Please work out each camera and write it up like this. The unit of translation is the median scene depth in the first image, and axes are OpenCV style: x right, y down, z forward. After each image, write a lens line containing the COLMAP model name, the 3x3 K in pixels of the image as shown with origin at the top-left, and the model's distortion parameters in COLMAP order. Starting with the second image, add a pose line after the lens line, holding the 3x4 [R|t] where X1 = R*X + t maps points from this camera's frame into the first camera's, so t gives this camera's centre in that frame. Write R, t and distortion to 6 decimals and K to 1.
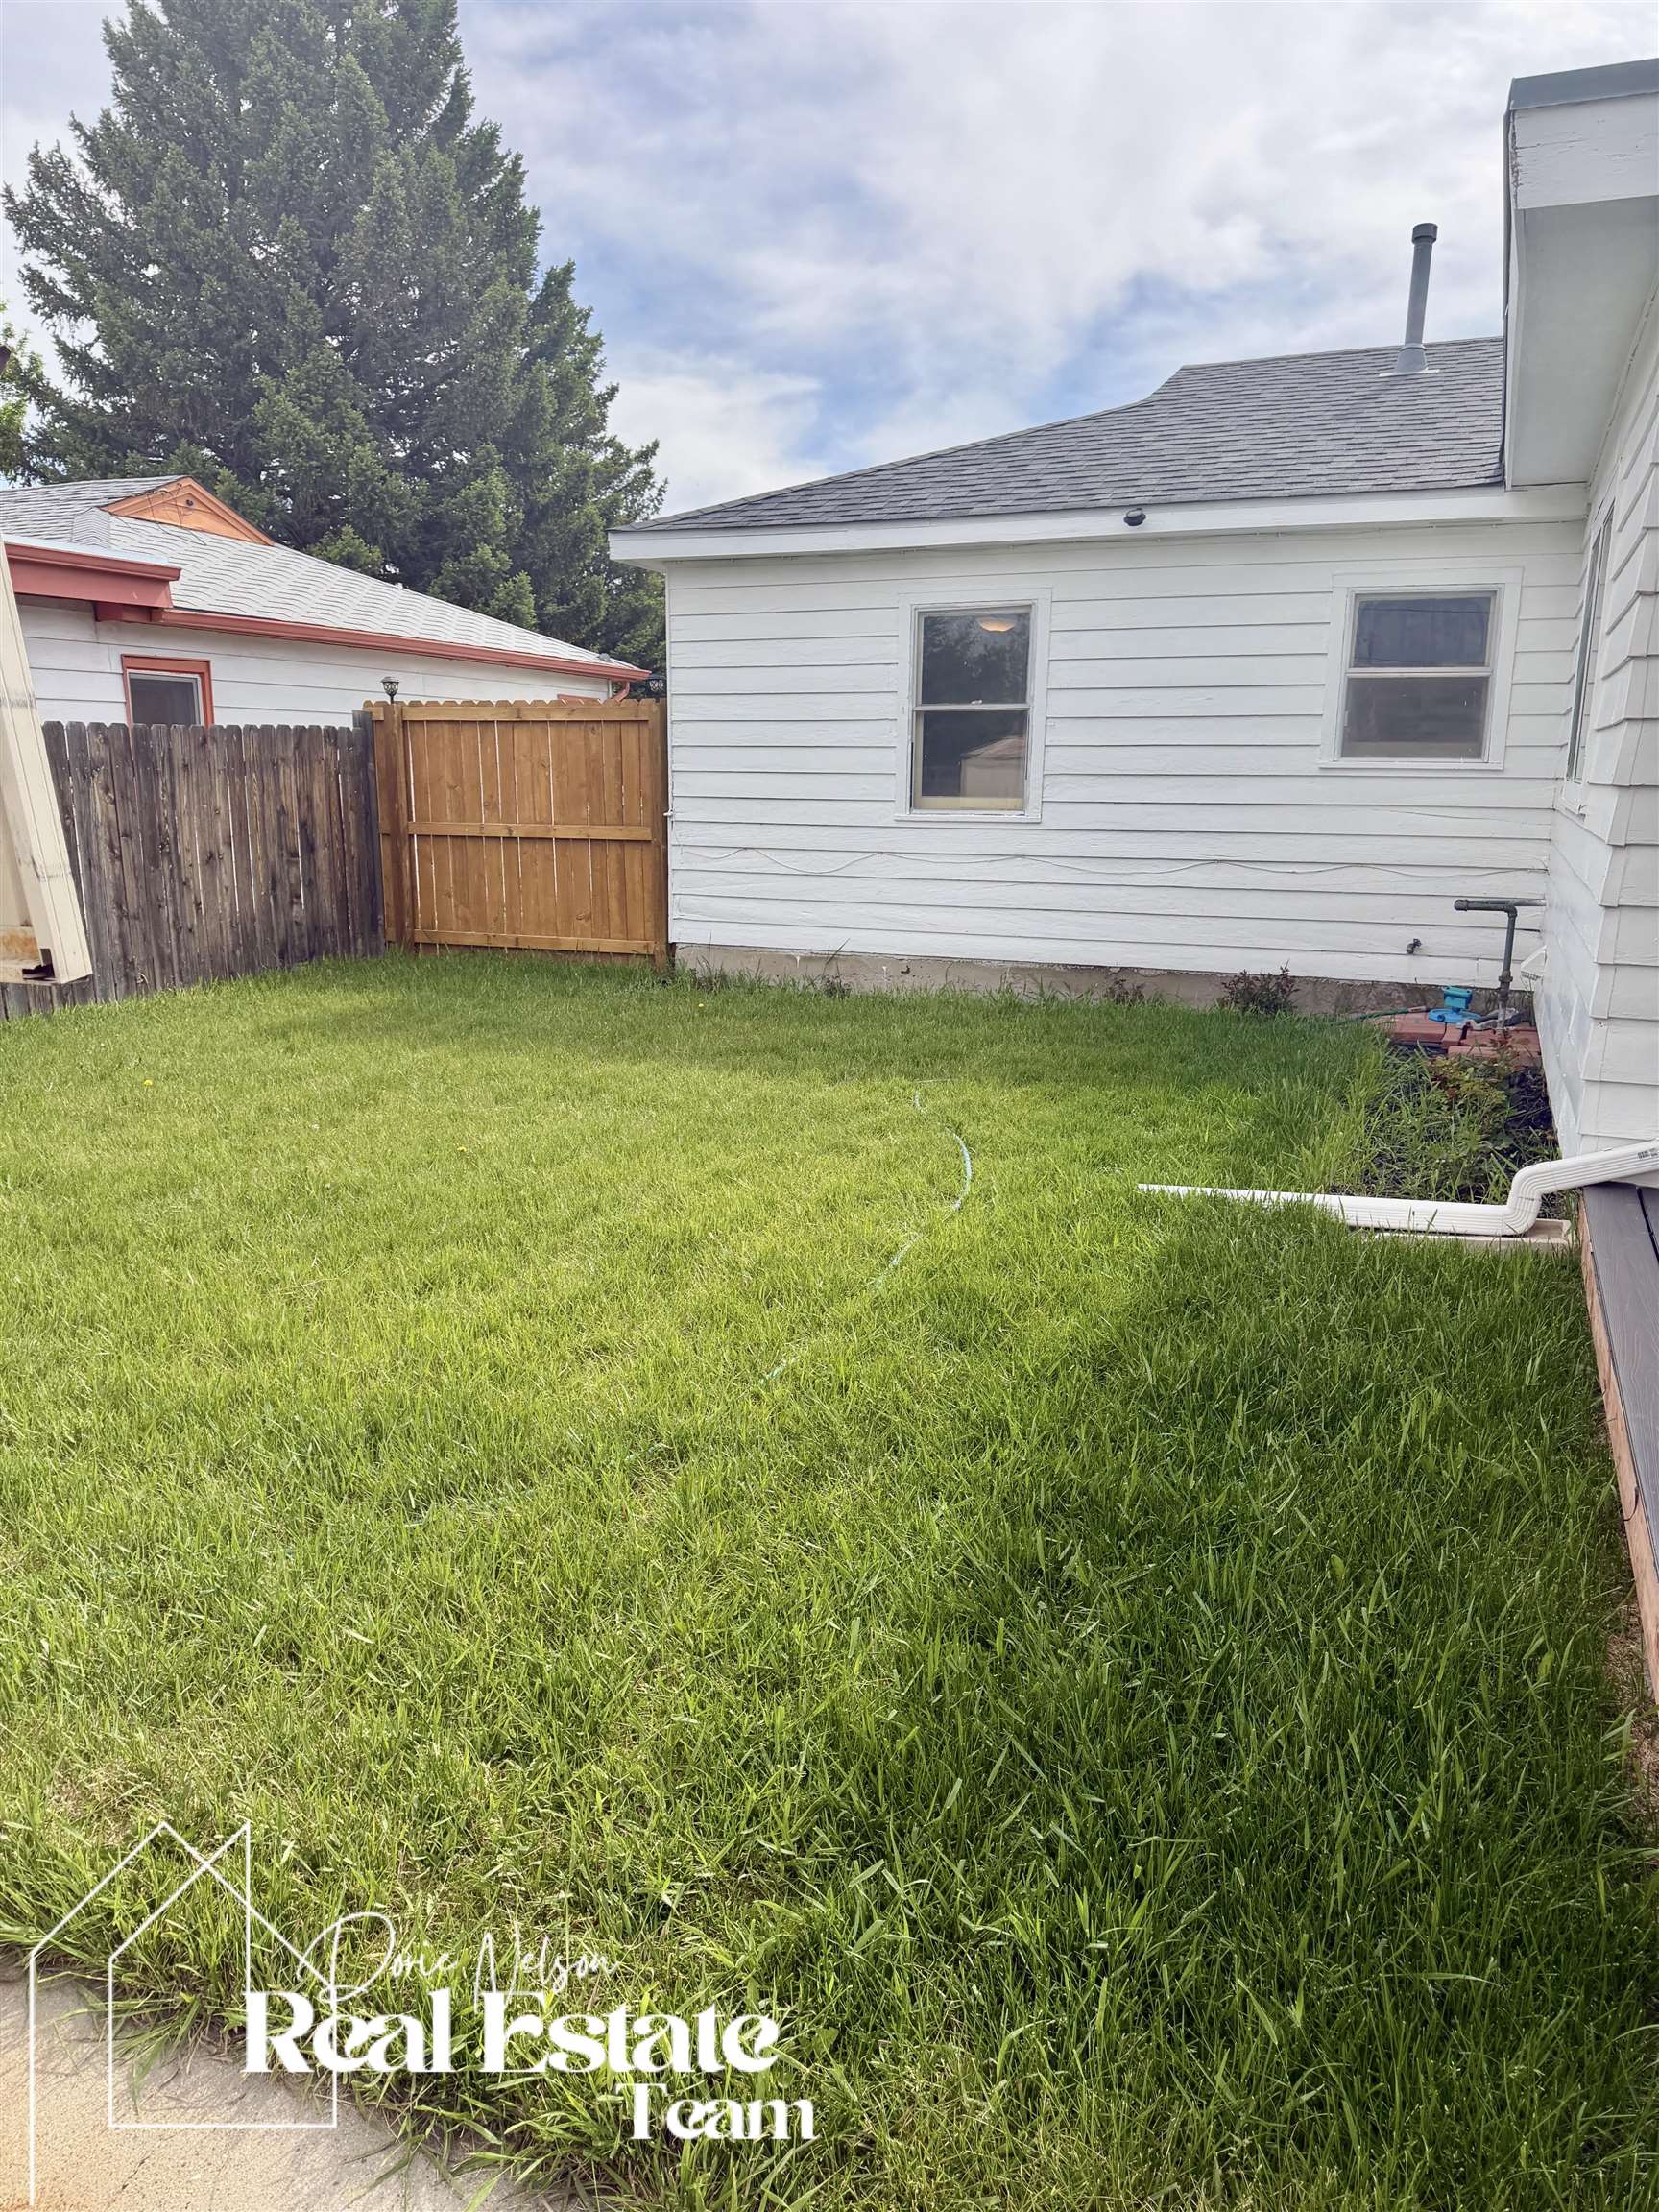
lens RADIAL K [[1582.6, 0, 822.4], [0, 1582.6, 1115.4], [0, 0, 1]] dist [0.043034, -0.038715]
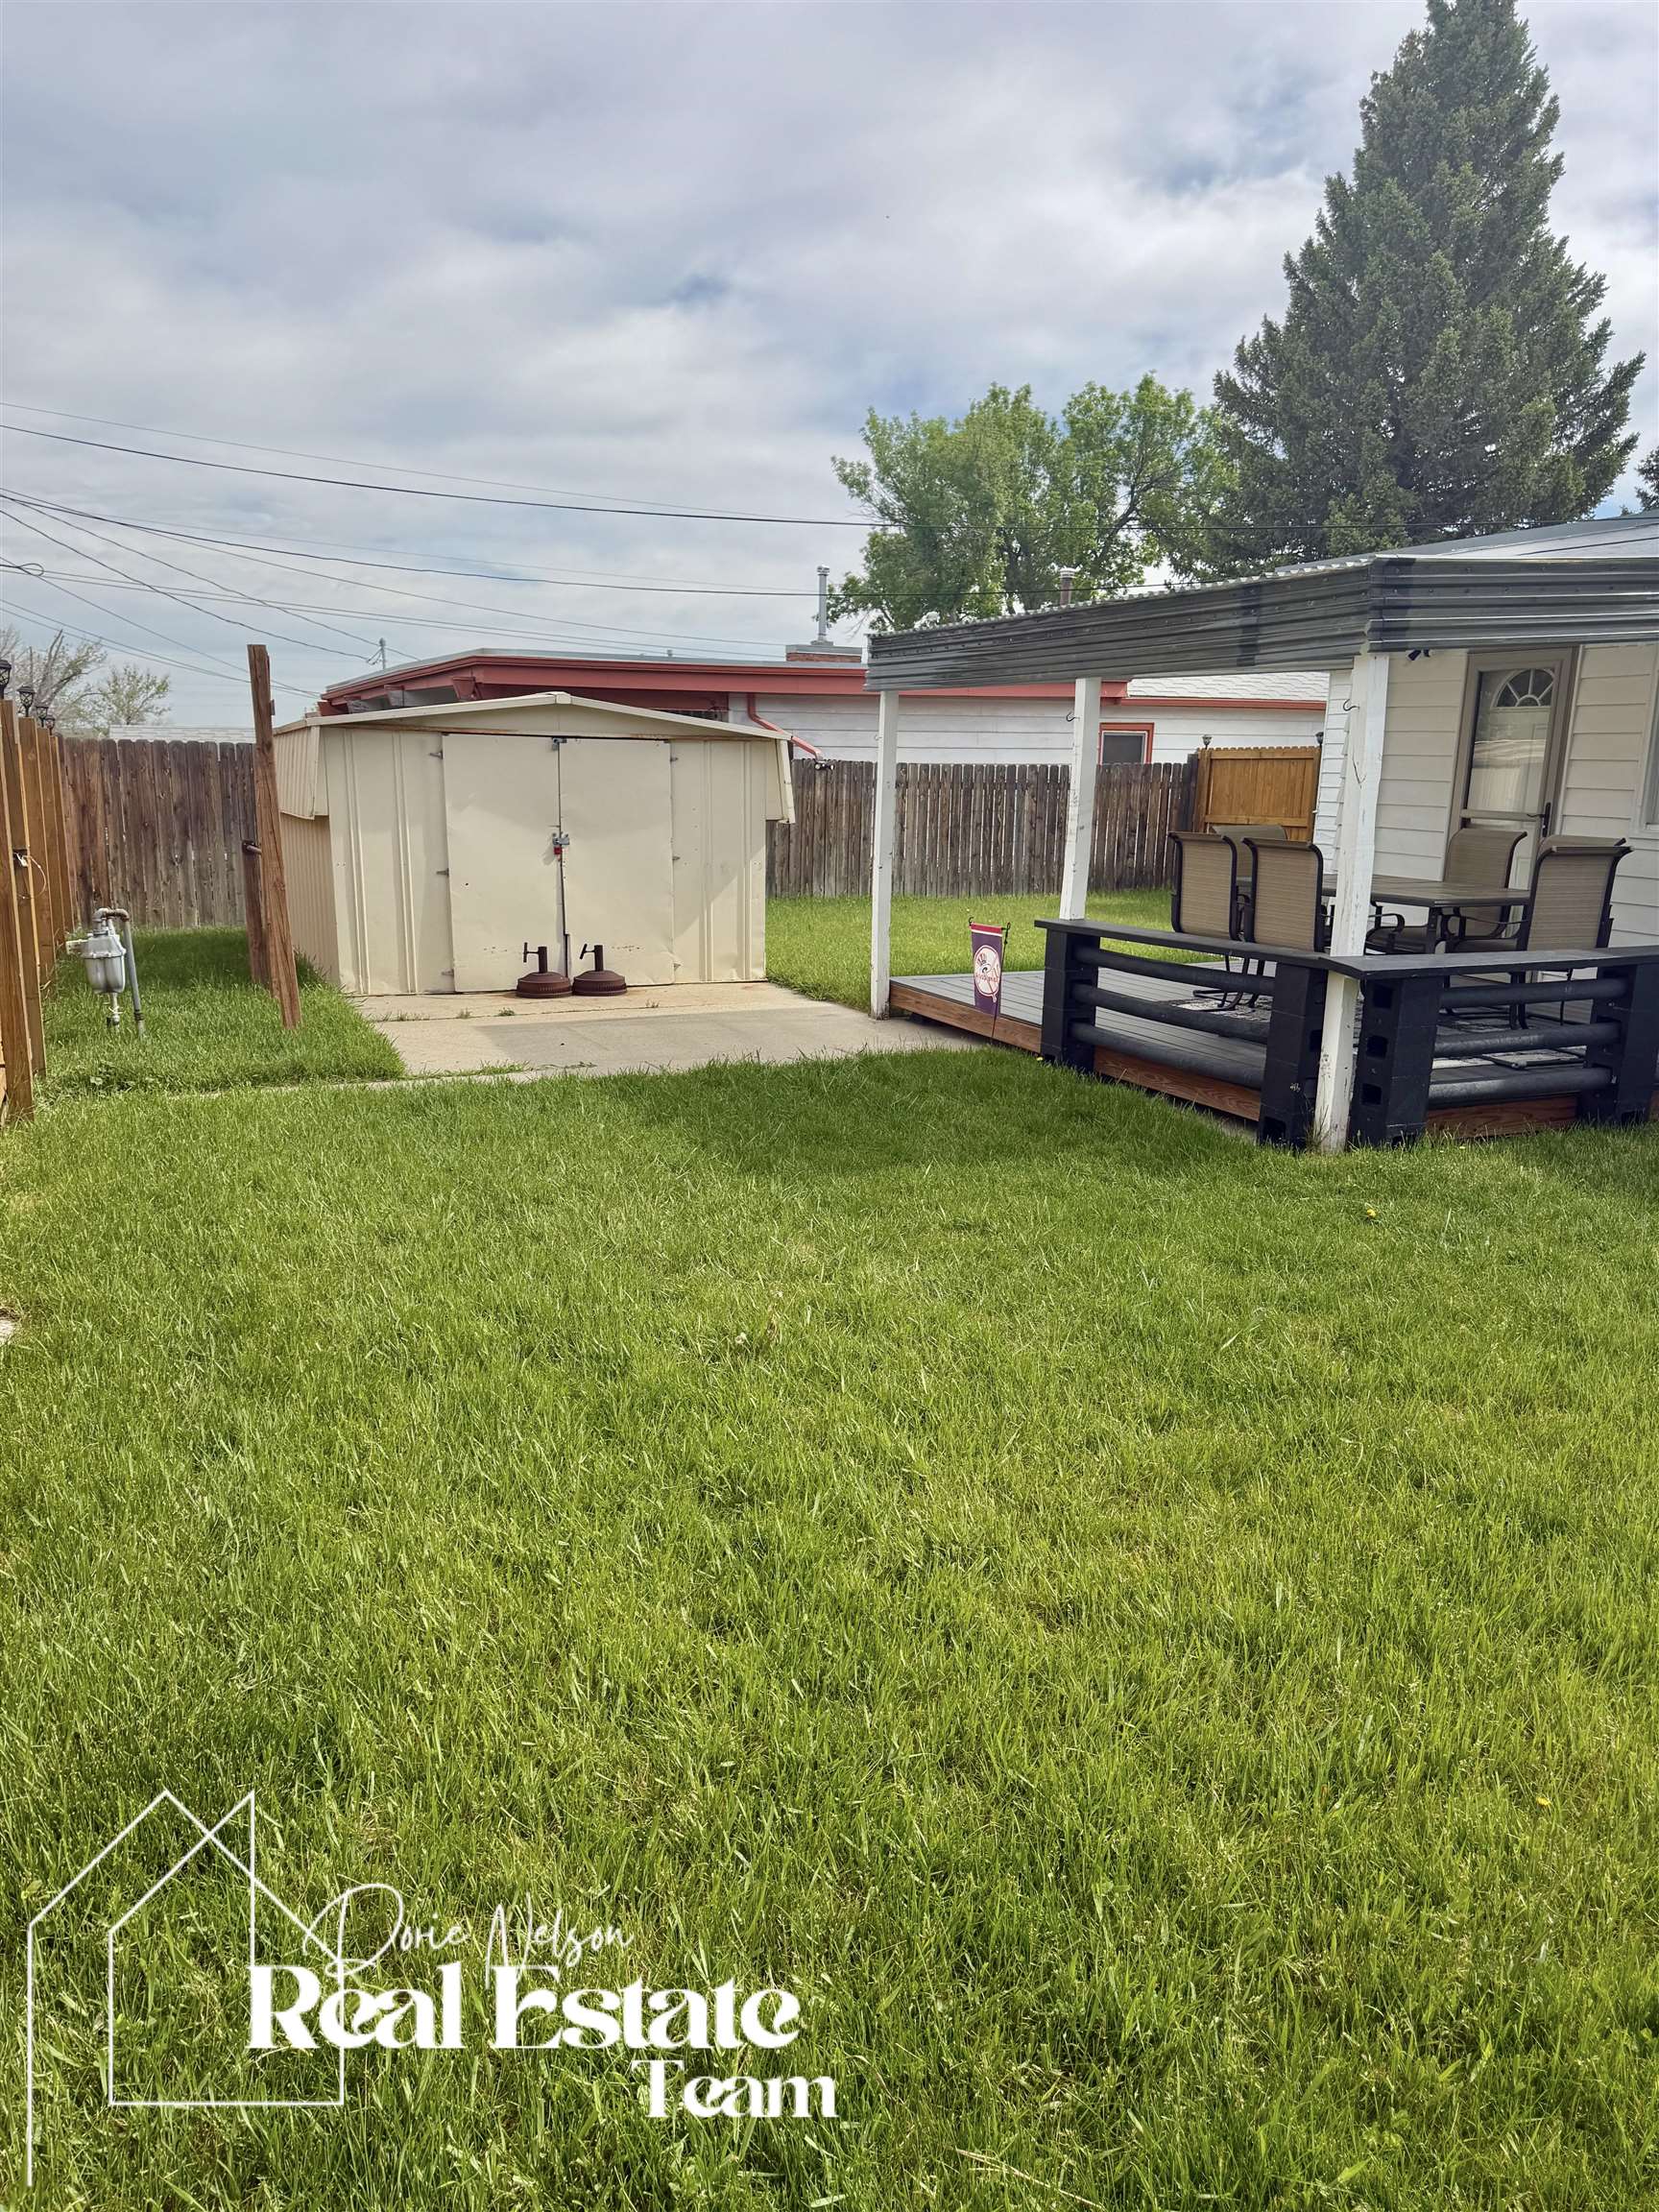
lens RADIAL K [[1582.6, 0, 832.7], [0, 1582.6, 1110.5], [0, 0, 1]] dist [0.043034, -0.038715]
pose [[0.733009, 0.145886, -0.664391, 0.670984], [-0.150982, 0.987261, 0.050206, 0.117451], [0.663251, 0.063510, 0.745697, -0.592387]]
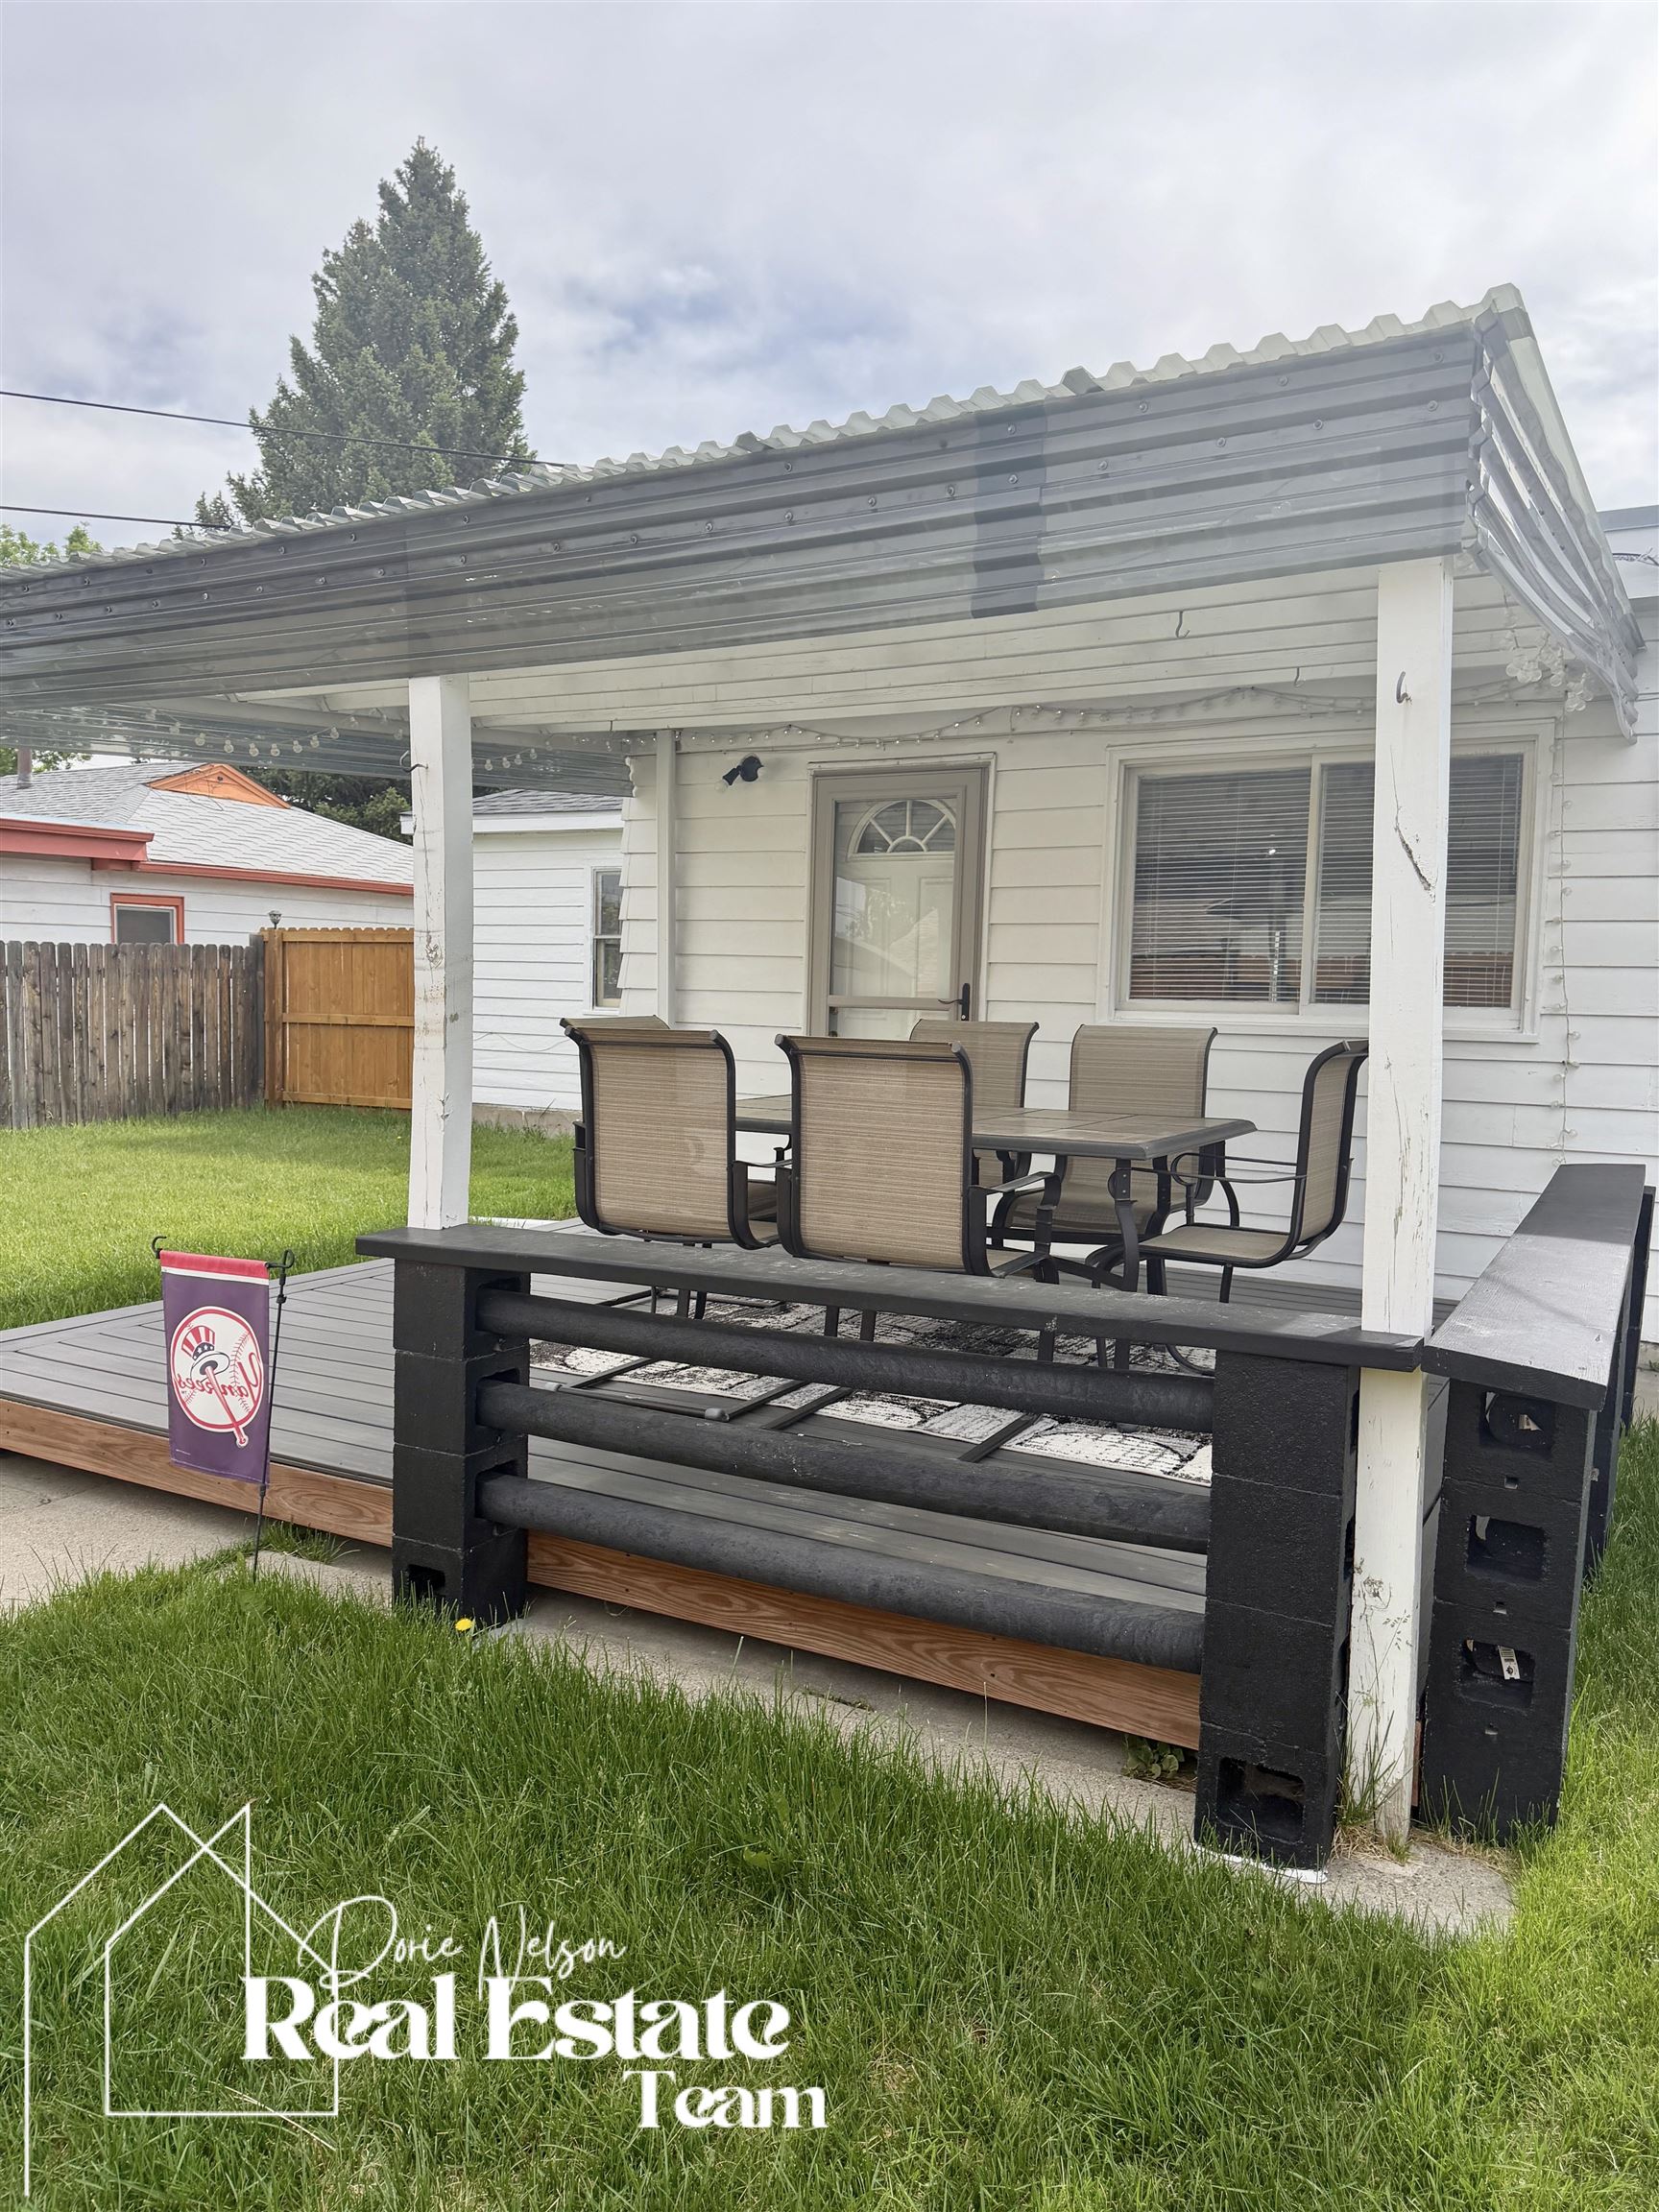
lens RADIAL K [[1582.6, 0, 816.0], [0, 1582.6, 1110.3], [0, 0, 1]] dist [0.043034, -0.038715]
pose [[0.992510, 0.019351, -0.120617, 0.363328], [-0.035707, 0.990208, -0.134954, 0.066456], [0.116825, 0.138250, 0.983483, -0.280367]]
